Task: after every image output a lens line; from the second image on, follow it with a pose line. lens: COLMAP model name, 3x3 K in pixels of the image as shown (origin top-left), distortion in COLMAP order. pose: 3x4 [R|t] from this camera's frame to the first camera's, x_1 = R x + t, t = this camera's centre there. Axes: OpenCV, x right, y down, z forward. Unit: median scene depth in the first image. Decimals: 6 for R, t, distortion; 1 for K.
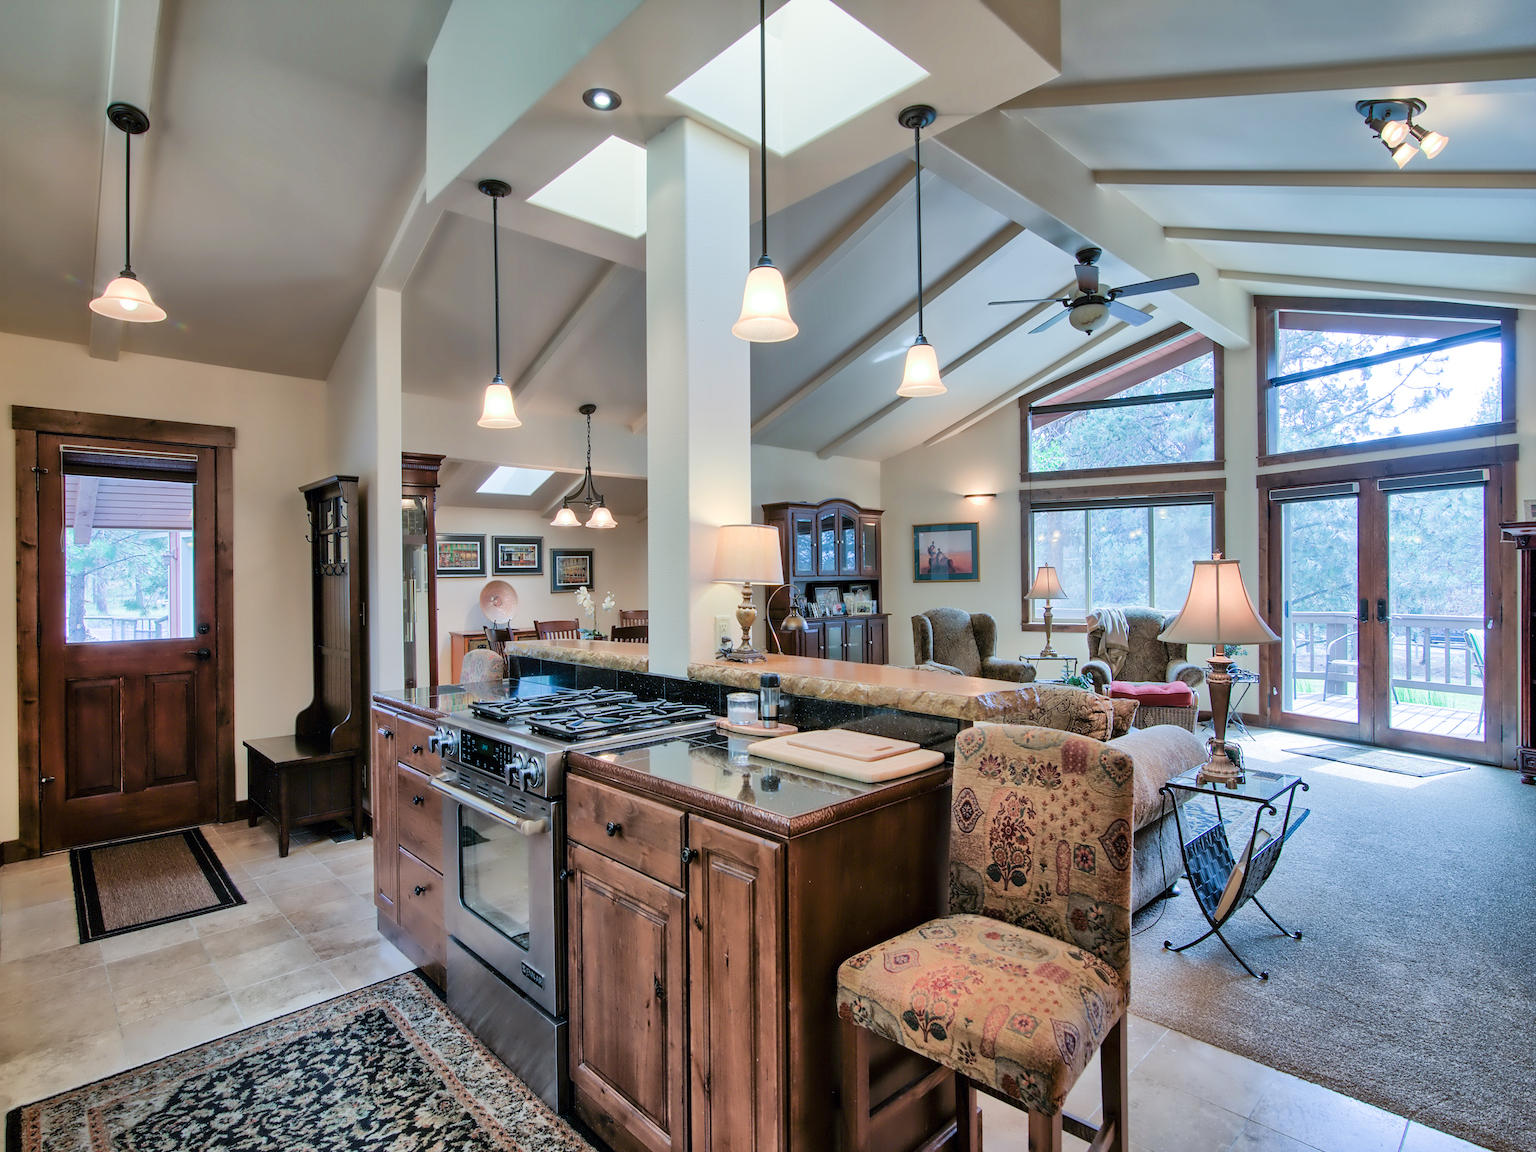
lens RADIAL K [[795.3, 0, 768.0], [0, 795.3, 576.0], [0, 0, 1]] dist [-0.003049, -0.001776]
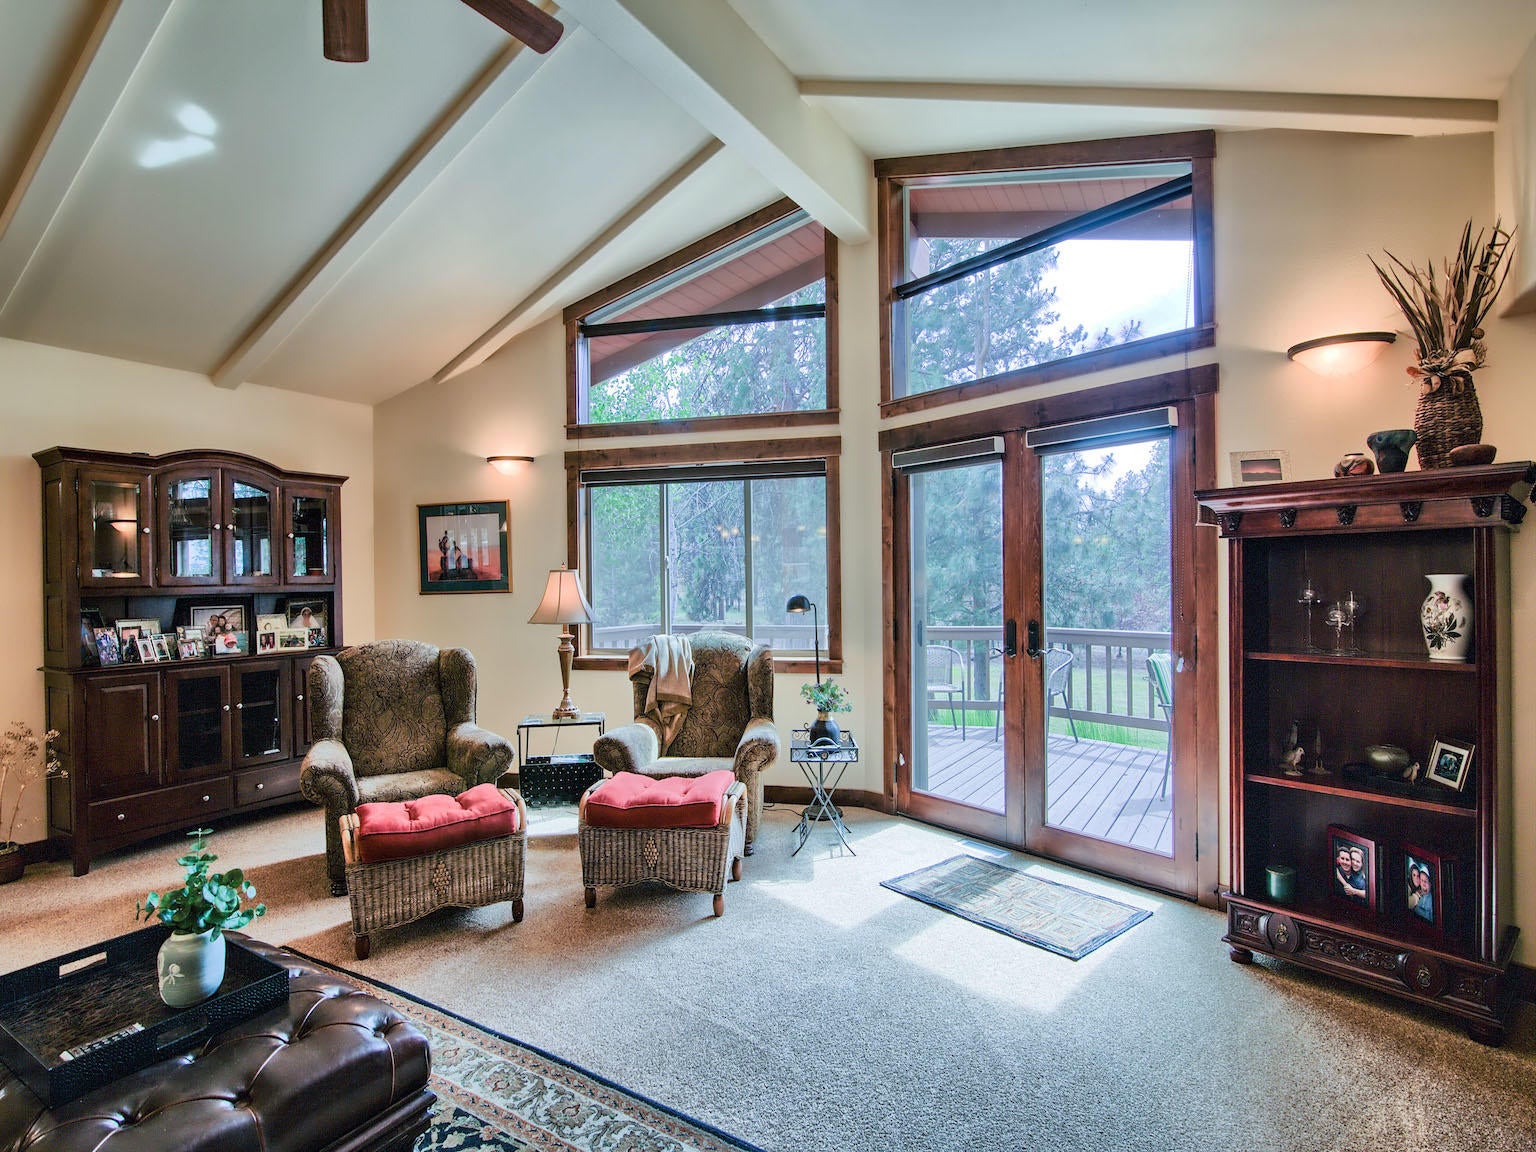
lens RADIAL K [[768.6, 0, 768.0], [0, 768.6, 576.0], [0, 0, 1]] dist [-0.000526, -0.000821]
pose [[0.966928, -0.001173, 0.255046, 0.356059], [0.002413, 0.999987, -0.004548, -0.003893], [-0.255037, 0.005013, 0.966918, 0.398020]]
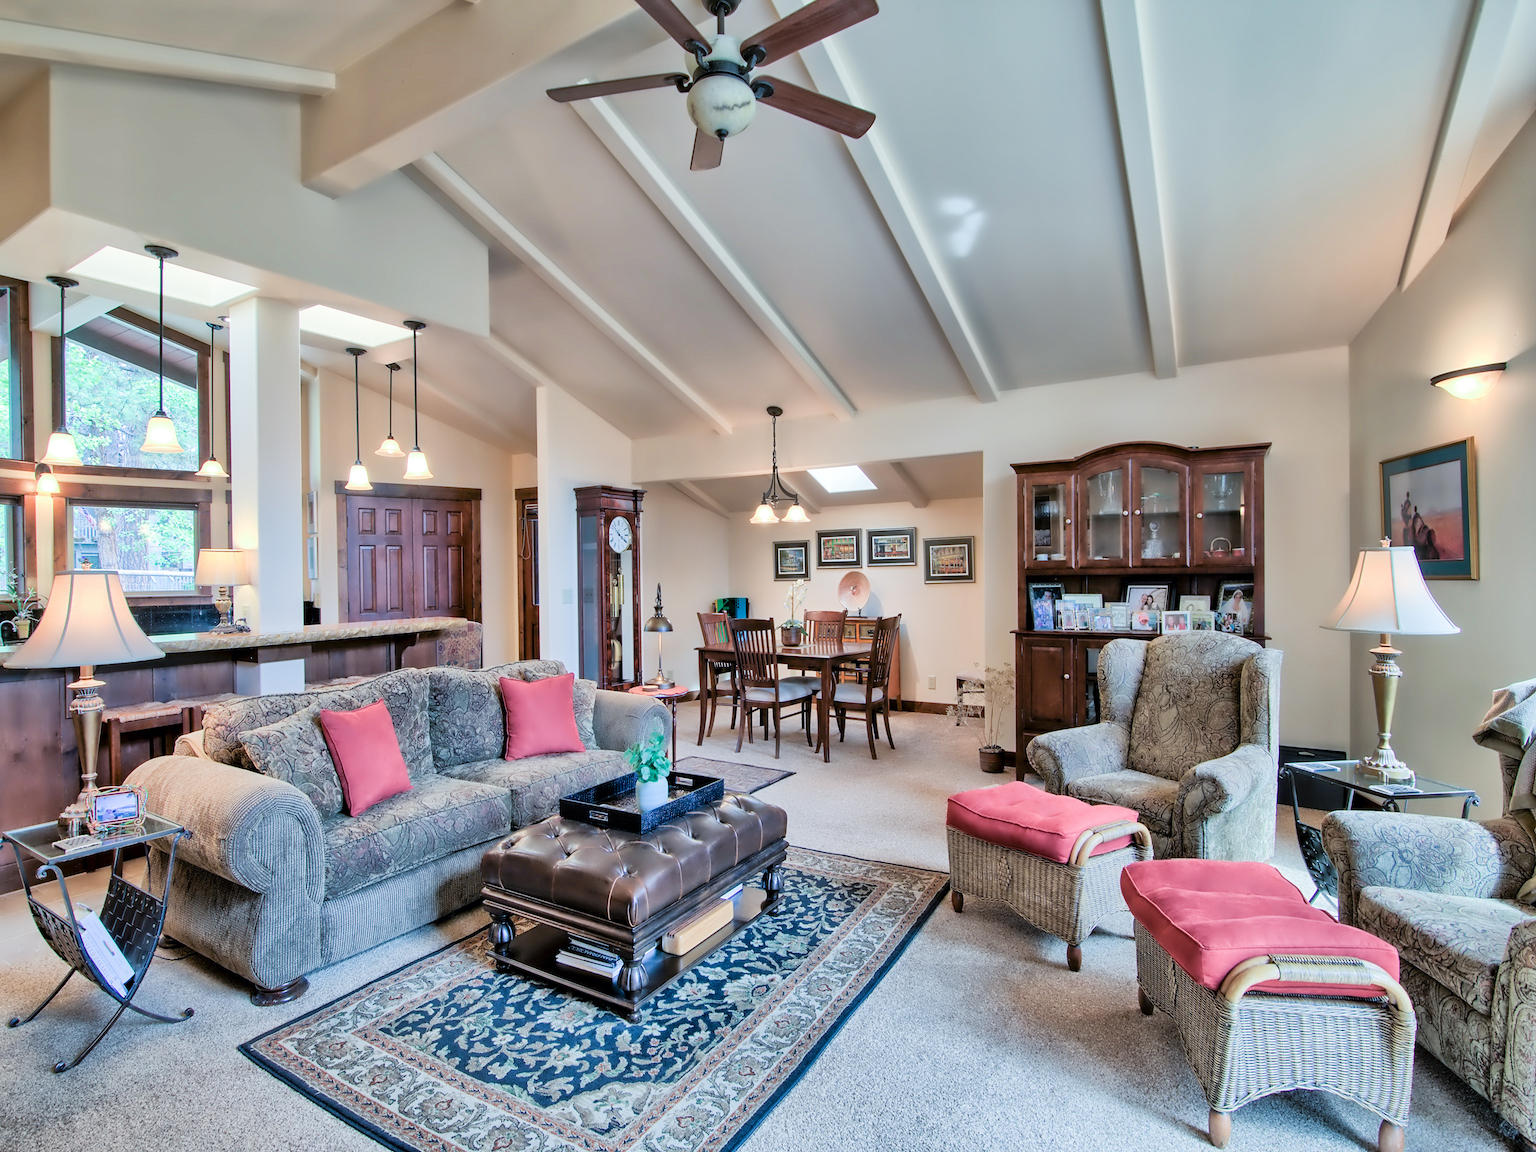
lens RADIAL K [[768.6, 0, 768.0], [0, 768.6, 576.0], [0, 0, 1]] dist [-0.000526, -0.000821]
pose [[0.241536, 0.016370, -0.970254, 0.655092], [0.019104, 0.999584, 0.021621, -0.012996], [0.970204, -0.023758, 0.241123, 0.622869]]
